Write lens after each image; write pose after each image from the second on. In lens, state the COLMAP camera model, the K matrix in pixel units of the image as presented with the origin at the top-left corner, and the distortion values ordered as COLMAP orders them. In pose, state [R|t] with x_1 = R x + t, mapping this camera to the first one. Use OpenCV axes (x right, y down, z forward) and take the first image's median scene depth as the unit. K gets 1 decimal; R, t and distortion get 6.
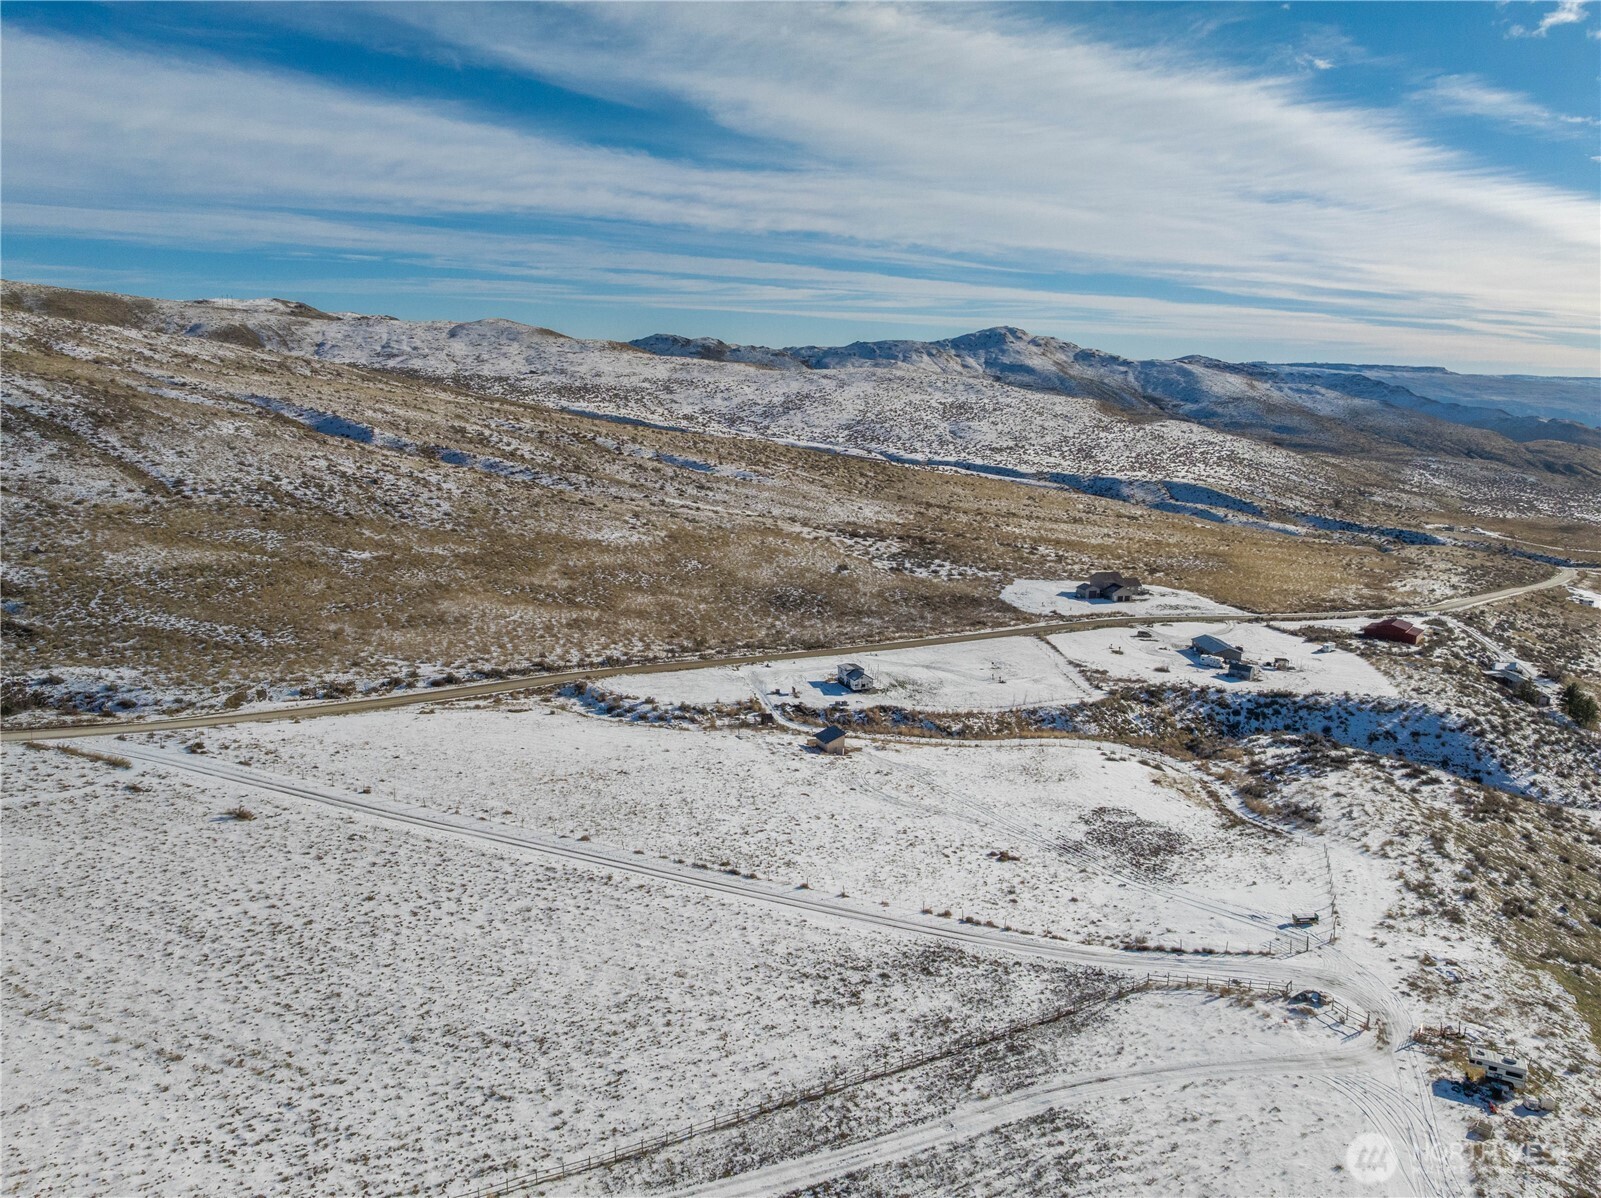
lens RADIAL K [[1137.5, 0, 805.7], [0, 1137.5, 553.4], [0, 0, 1]] dist [-0.035235, 0.001681]
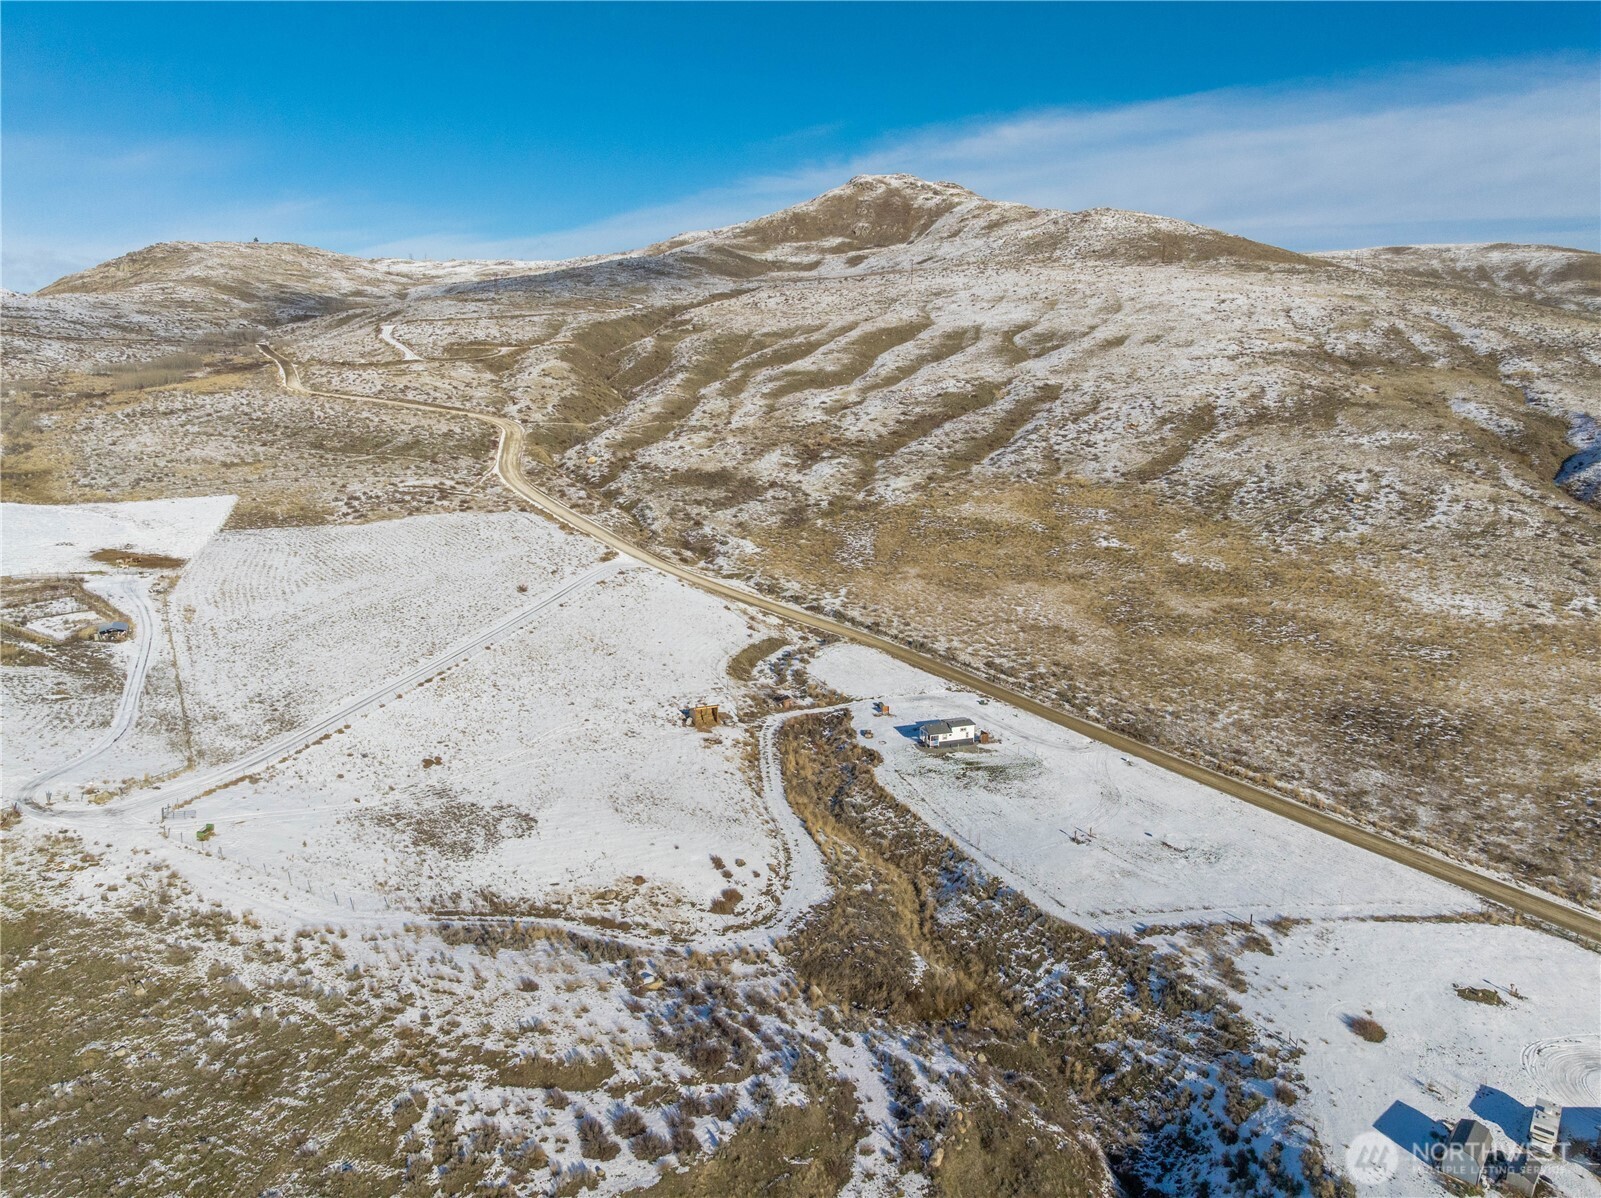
lens RADIAL K [[1136.6, 0, 803.1], [0, 1136.6, 568.6], [0, 0, 1]] dist [-0.042150, 0.009111]
pose [[-0.021050, 0.163387, -0.986337, 0.774213], [-0.175503, 0.970633, 0.164531, -0.114938], [0.984254, 0.176569, 0.008243, 0.793149]]
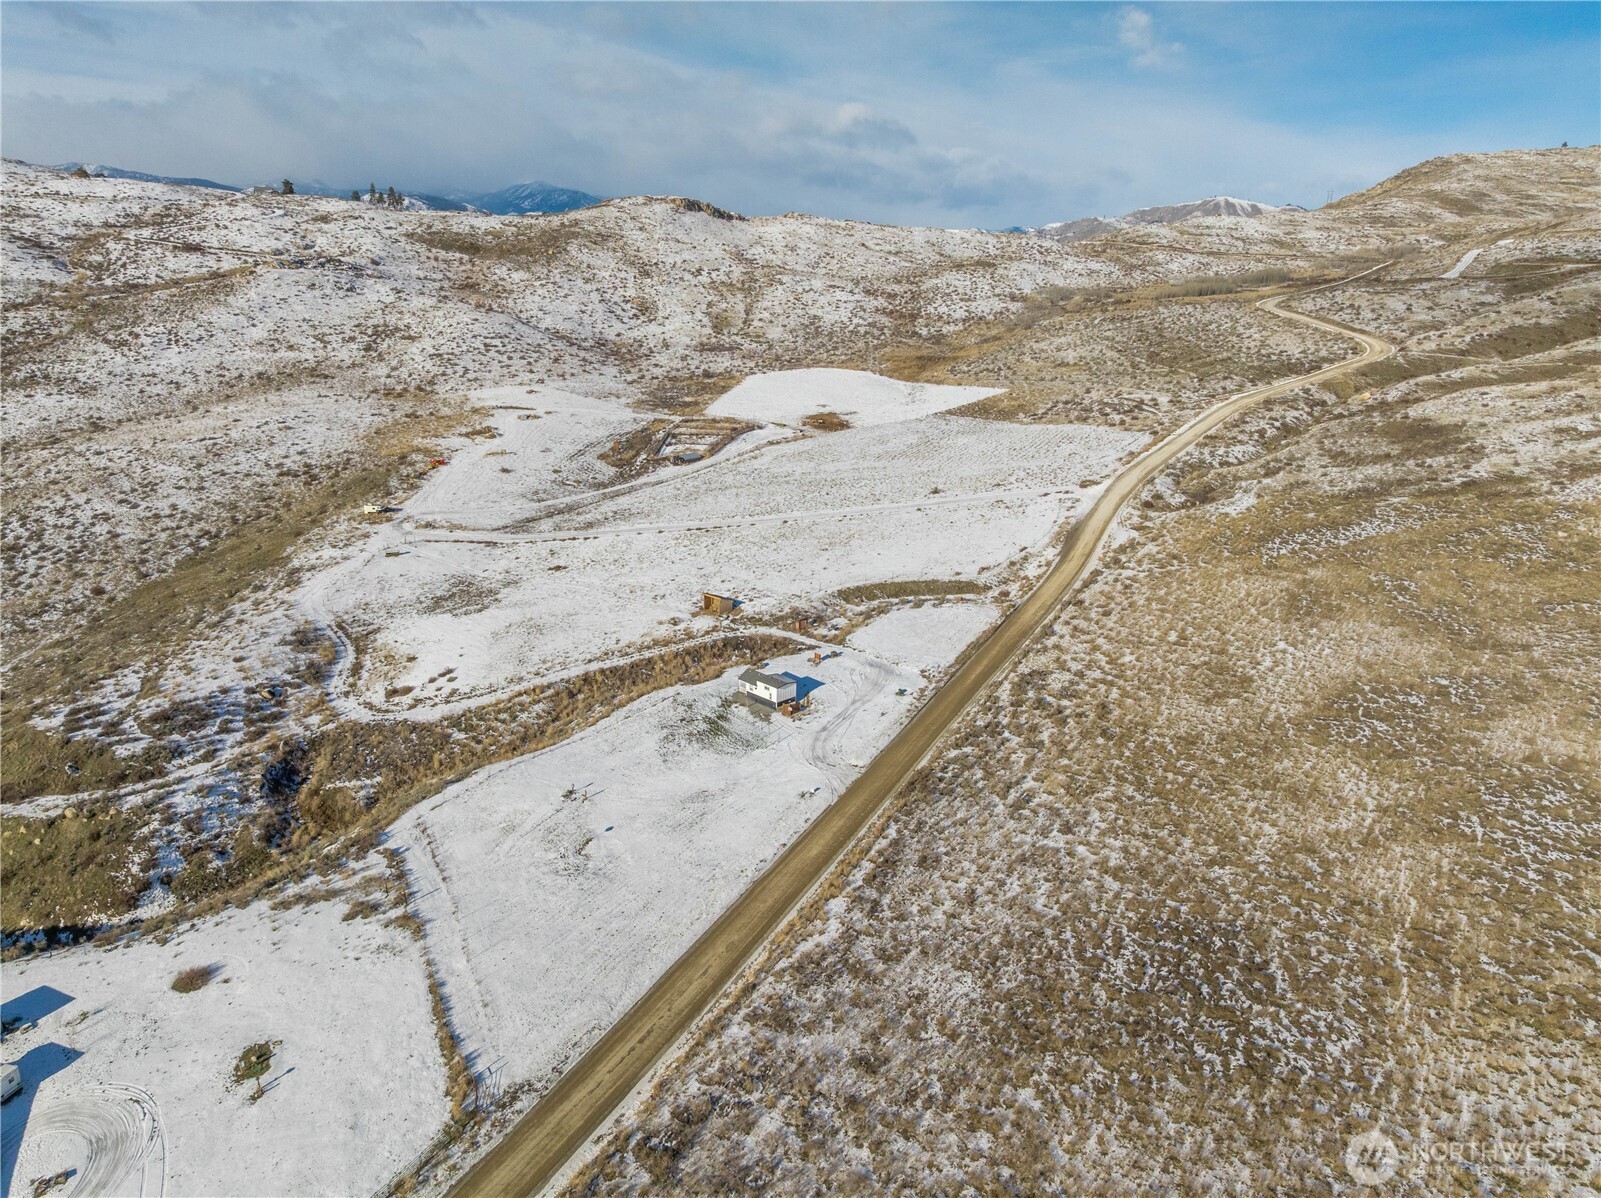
lens RADIAL K [[1136.6, 0, 803.1], [0, 1136.6, 568.6], [0, 0, 1]] dist [-0.042150, 0.009111]
pose [[-0.925119, 0.071553, -0.372874, 0.266041], [-0.089604, 0.913195, 0.397551, -0.234058], [0.368952, 0.401193, -0.838402, 1.458277]]
